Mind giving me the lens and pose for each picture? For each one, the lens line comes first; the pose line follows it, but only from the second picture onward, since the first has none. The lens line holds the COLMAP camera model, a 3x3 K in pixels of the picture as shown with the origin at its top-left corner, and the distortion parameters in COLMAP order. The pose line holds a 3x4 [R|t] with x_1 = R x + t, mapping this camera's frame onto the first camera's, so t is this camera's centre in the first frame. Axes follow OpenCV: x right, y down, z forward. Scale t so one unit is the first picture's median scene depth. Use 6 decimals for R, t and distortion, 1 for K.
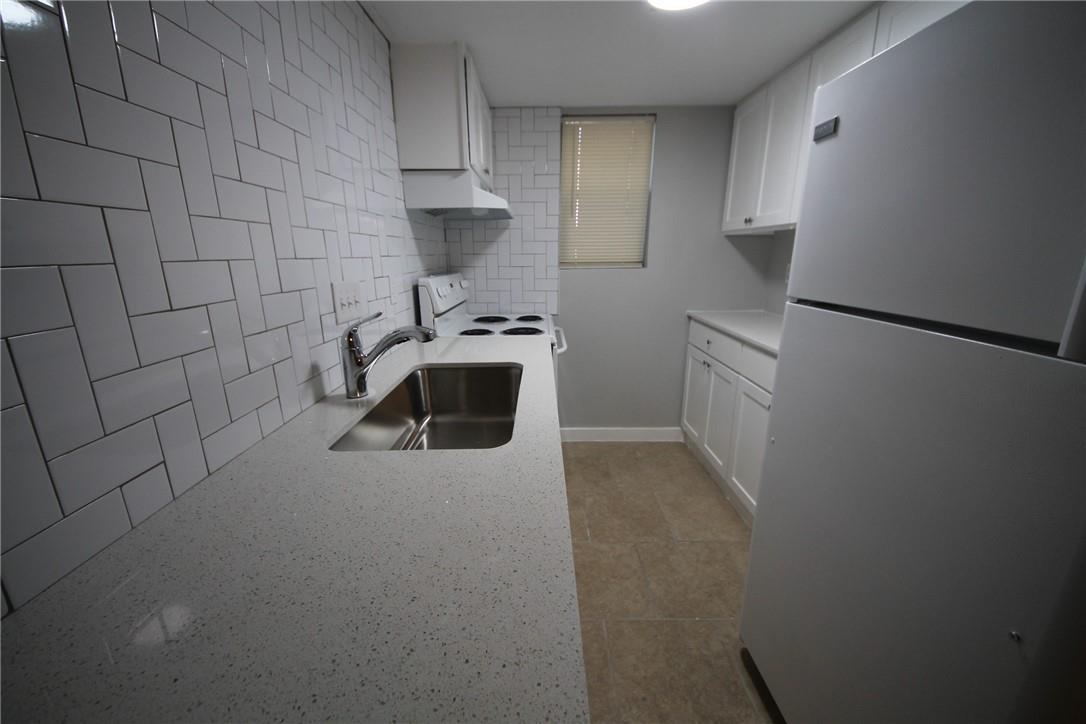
lens RADIAL K [[426.5, 0, 539.2], [0, 426.5, 361.2], [0, 0, 1]] dist [0.034491, -0.025372]
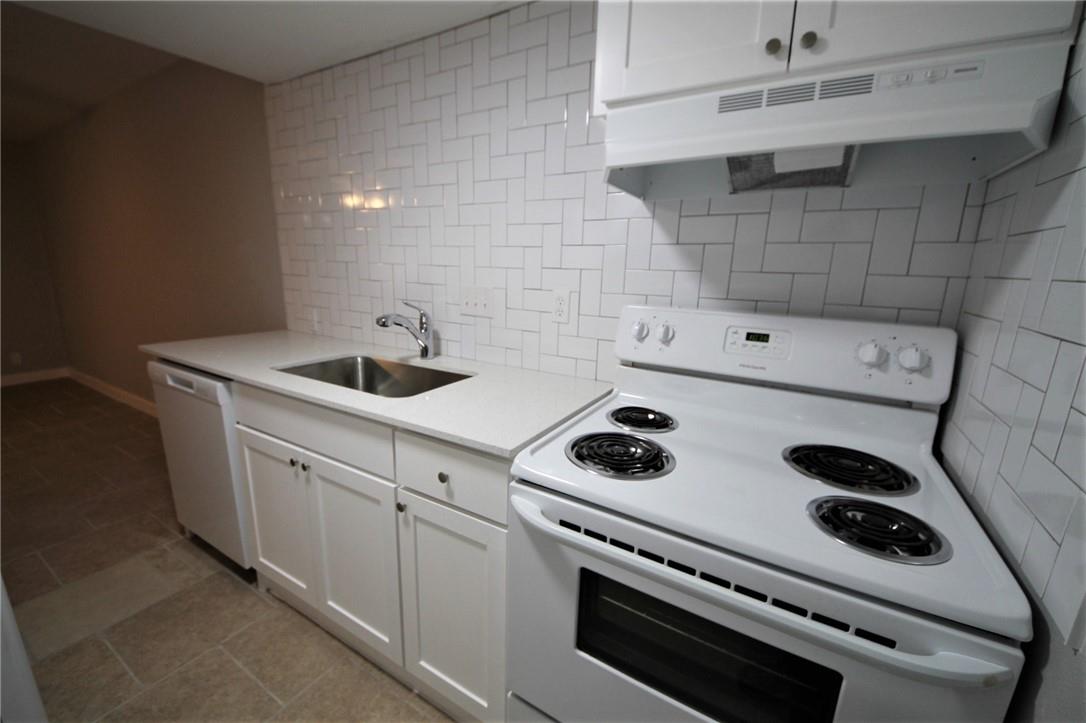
lens RADIAL K [[426.5, 0, 539.2], [0, 426.5, 360.7], [0, 0, 1]] dist [0.034491, -0.025372]
pose [[-0.515855, 0.183625, -0.836765, 0.469856], [-0.226352, 0.912831, 0.339860, -0.391783], [0.826232, 0.364721, -0.429324, 1.537282]]
